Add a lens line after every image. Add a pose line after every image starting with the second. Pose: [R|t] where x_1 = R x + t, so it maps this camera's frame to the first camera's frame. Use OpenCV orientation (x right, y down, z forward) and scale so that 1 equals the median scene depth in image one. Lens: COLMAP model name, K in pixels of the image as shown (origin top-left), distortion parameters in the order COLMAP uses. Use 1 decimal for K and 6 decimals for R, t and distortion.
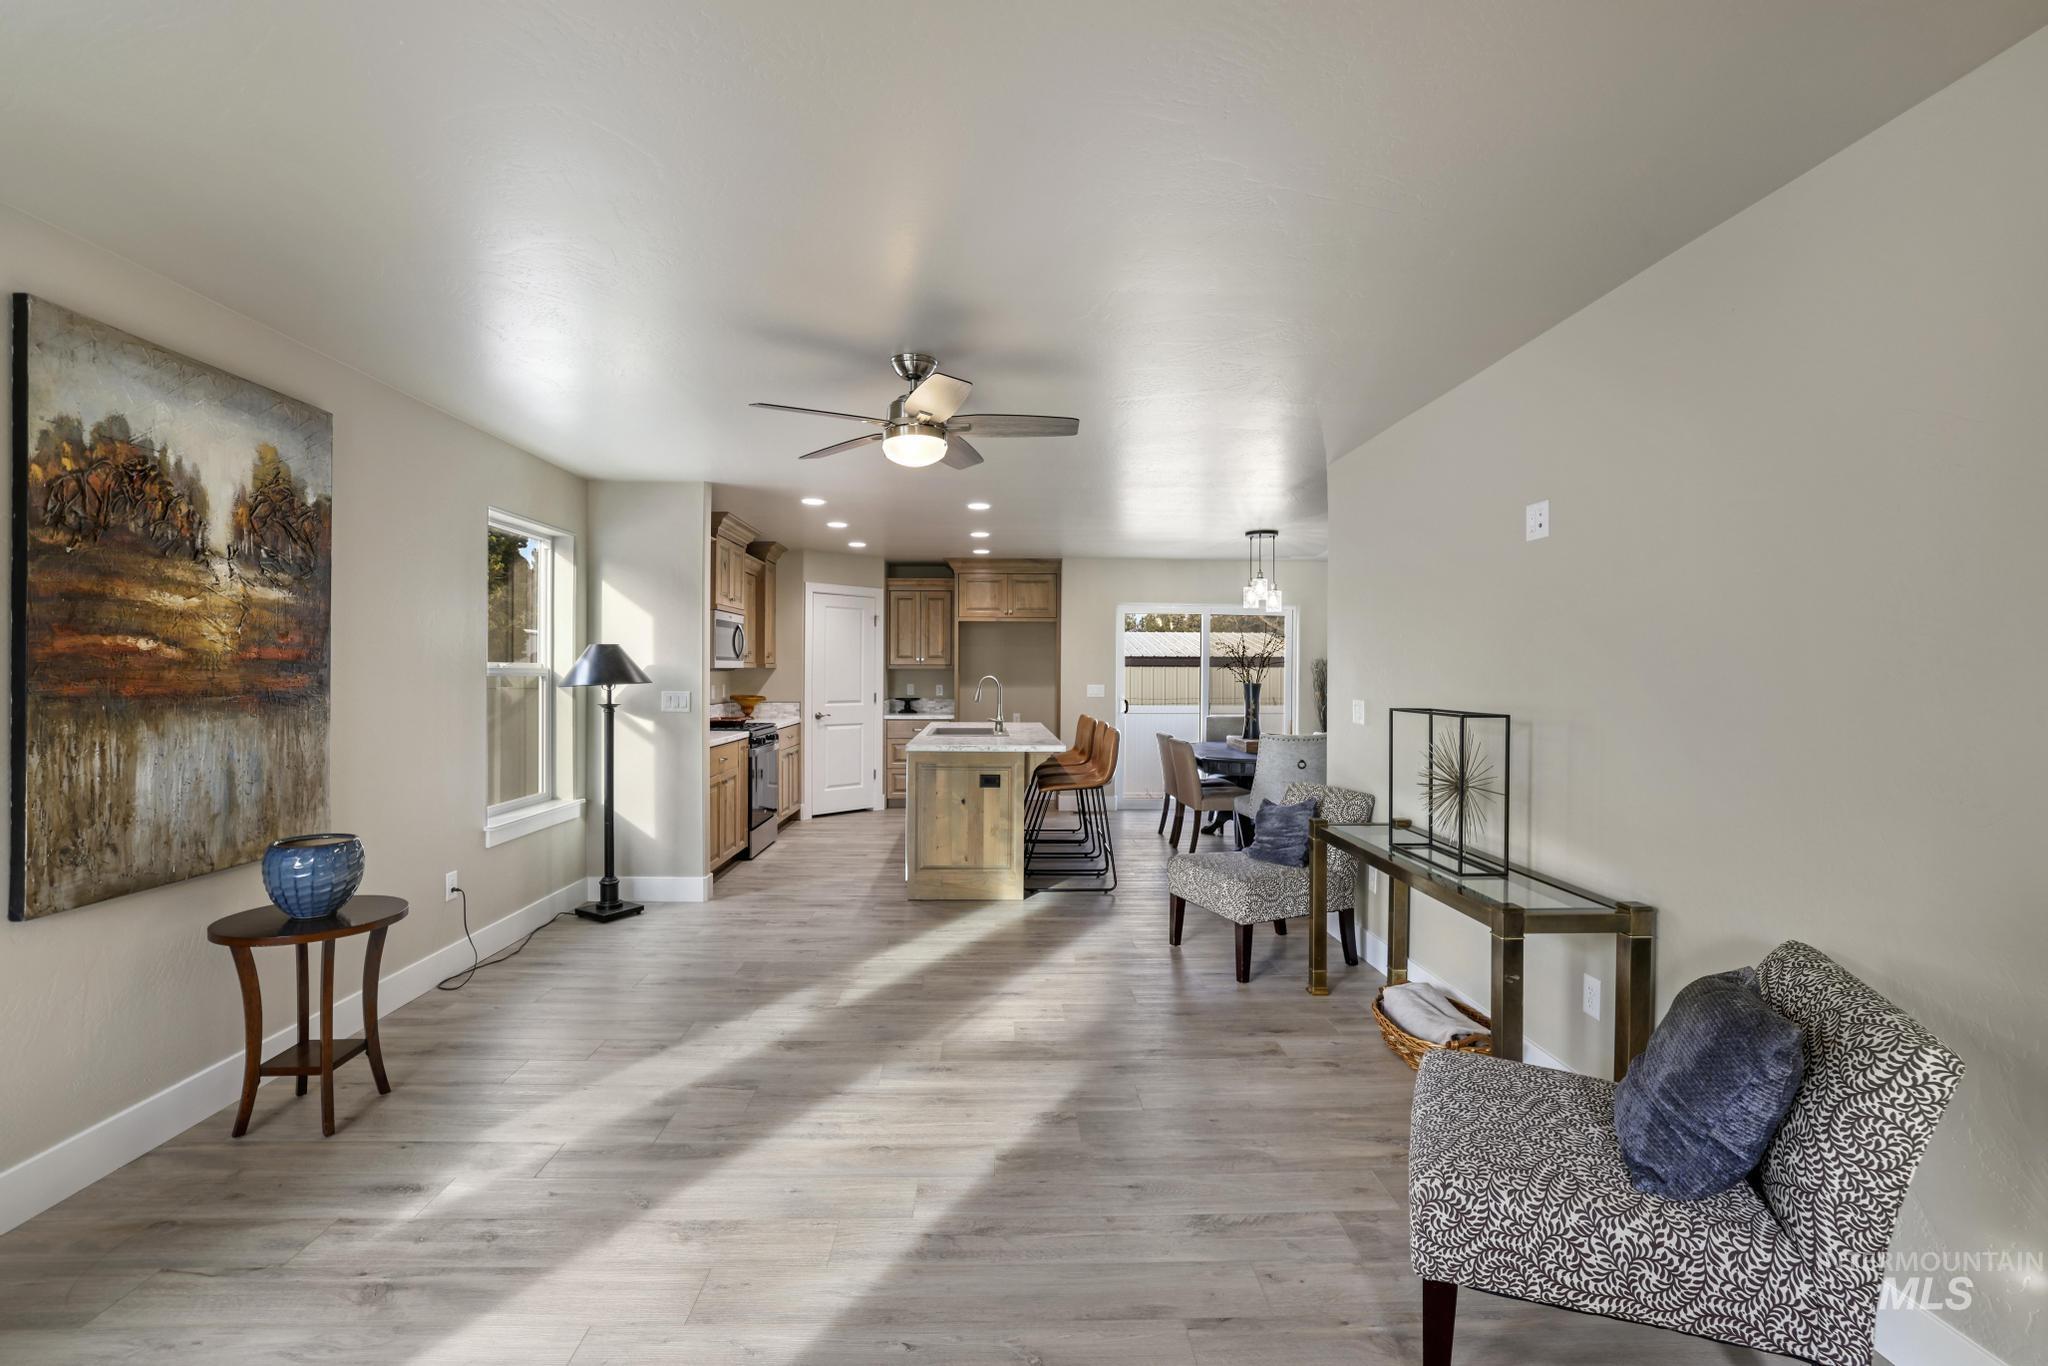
lens RADIAL K [[905.3, 0, 1026.1], [0, 905.3, 674.6], [0, 0, 1]] dist [-0.041804, 0.012272]
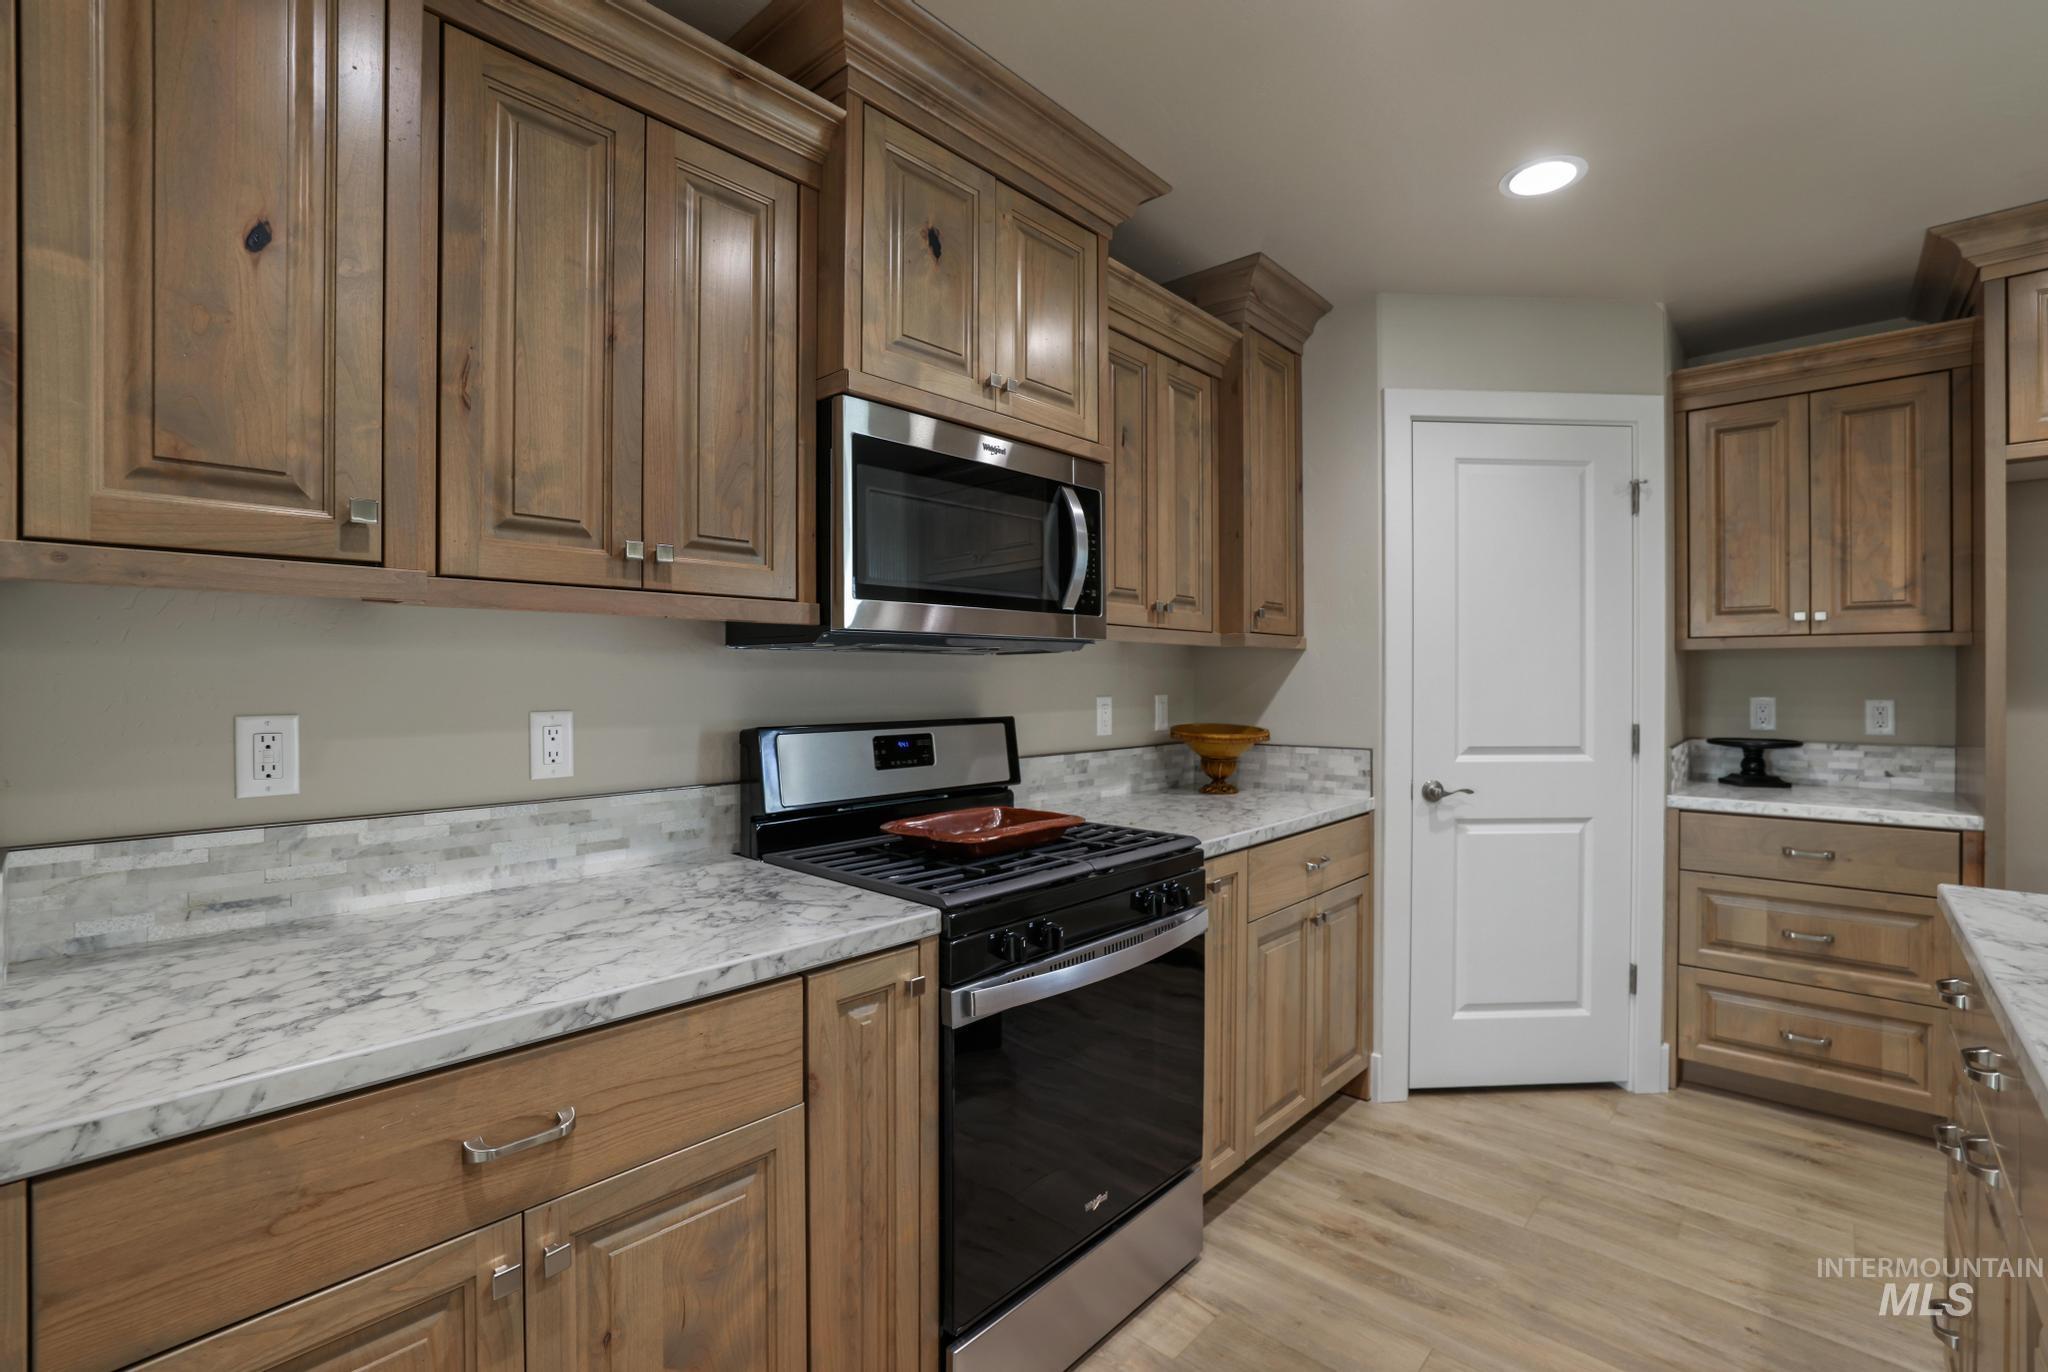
lens RADIAL K [[905.3, 0, 1011.7], [0, 905.3, 682.5], [0, 0, 1]] dist [-0.041804, 0.012272]
pose [[0.705134, -0.002452, -0.709070, -0.251066], [0.002720, 0.999996, -0.000753, 0.012478], [0.709069, -0.001397, 0.705138, 1.566843]]
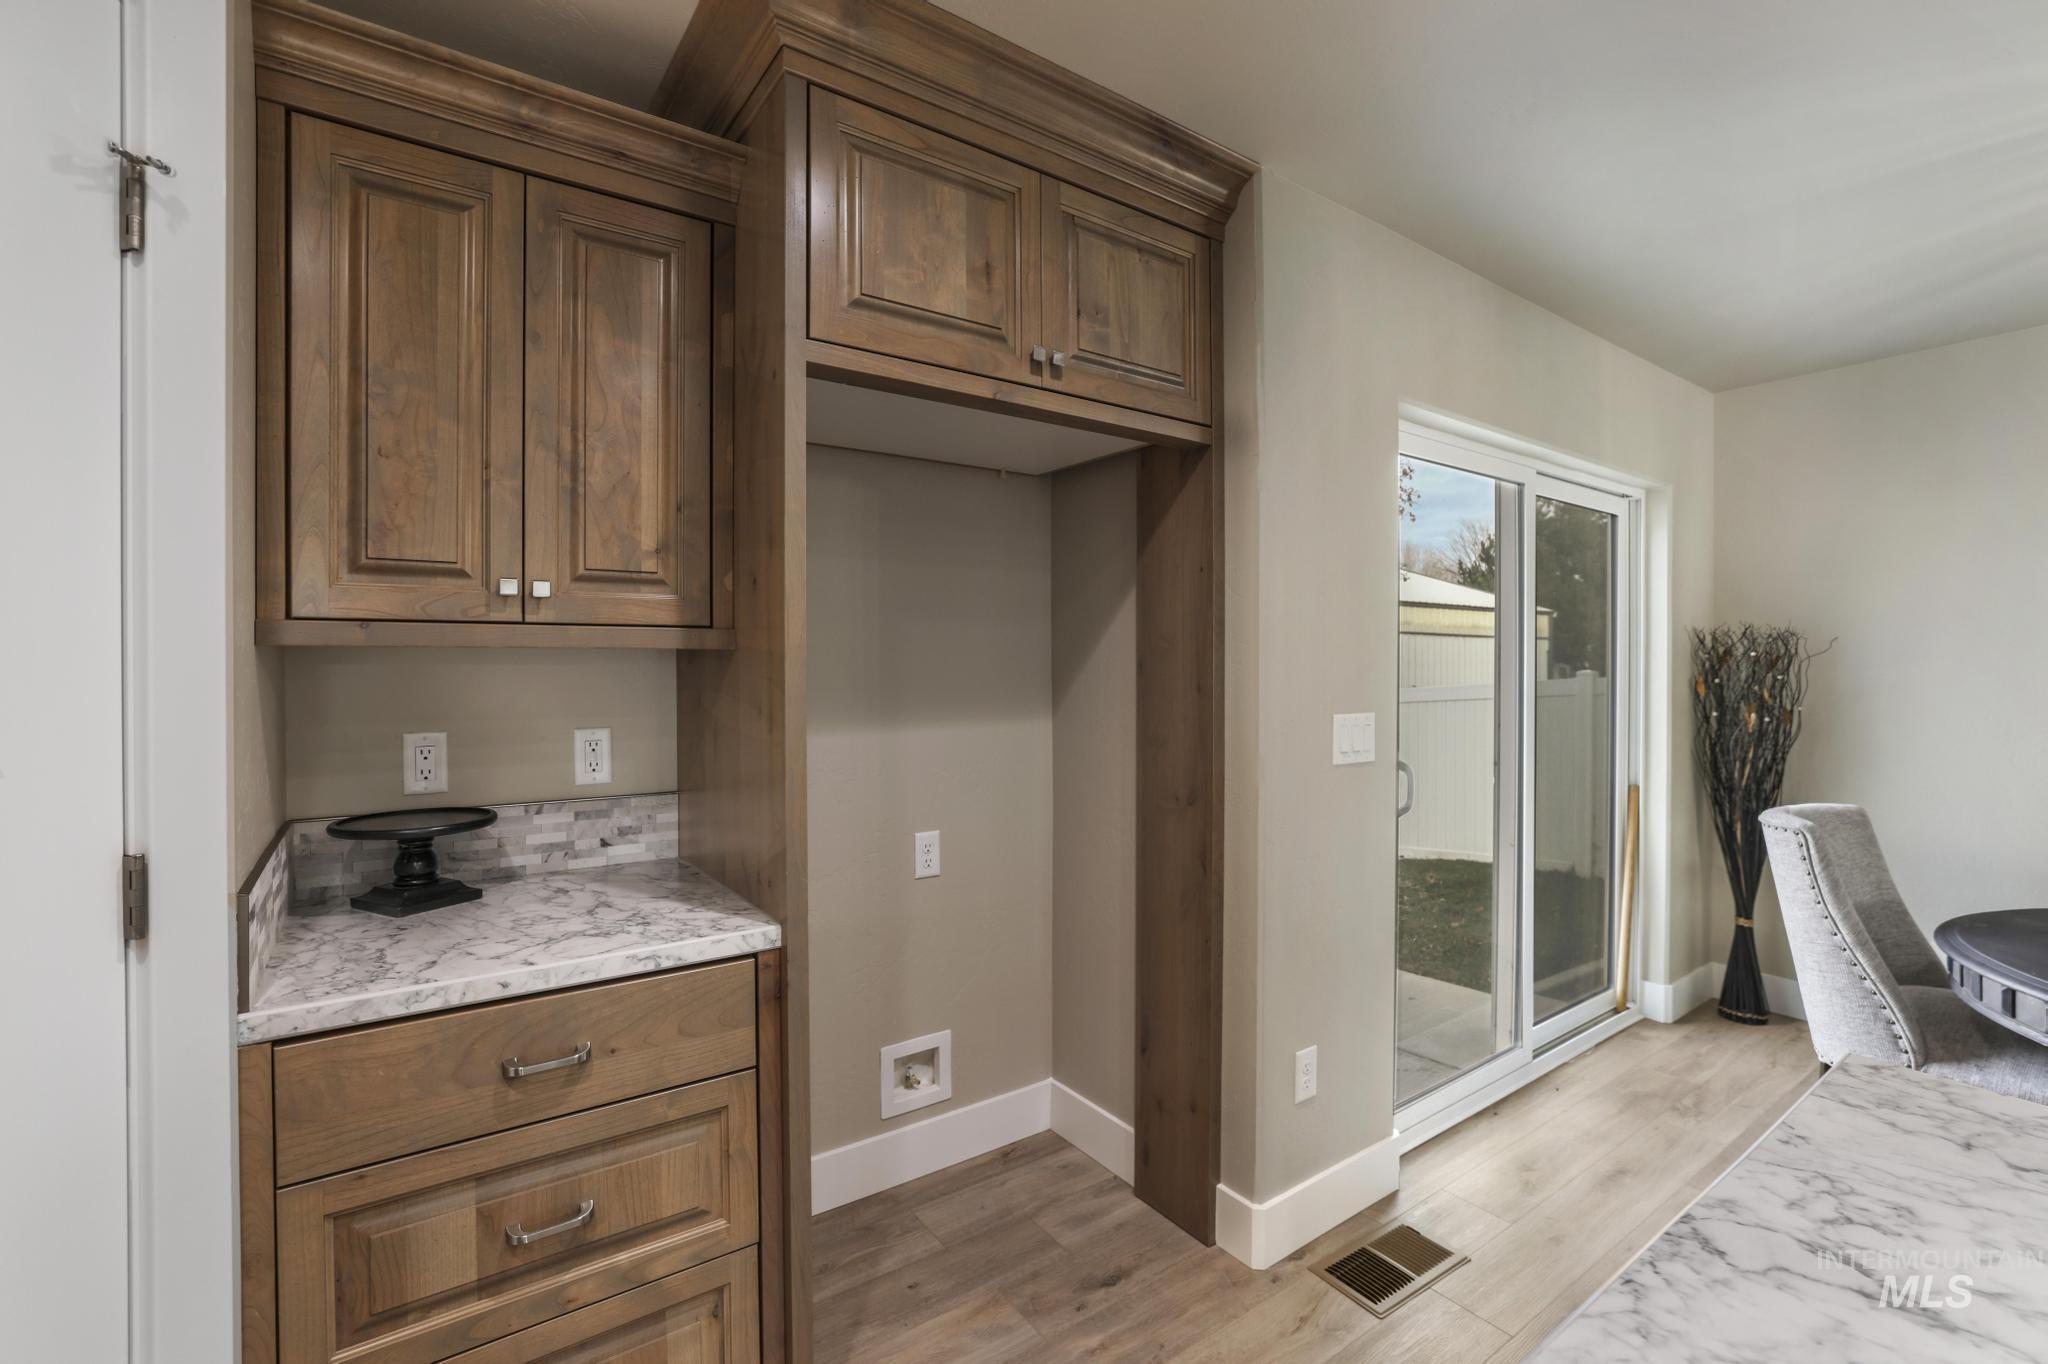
lens RADIAL K [[905.3, 0, 1026.3], [0, 905.3, 672.8], [0, 0, 1]] dist [-0.041804, 0.012272]
pose [[0.844121, -0.009533, 0.536067, -0.331200], [0.006502, 0.999950, 0.007542, -0.006525], [-0.536113, -0.002881, 0.844142, 2.128616]]
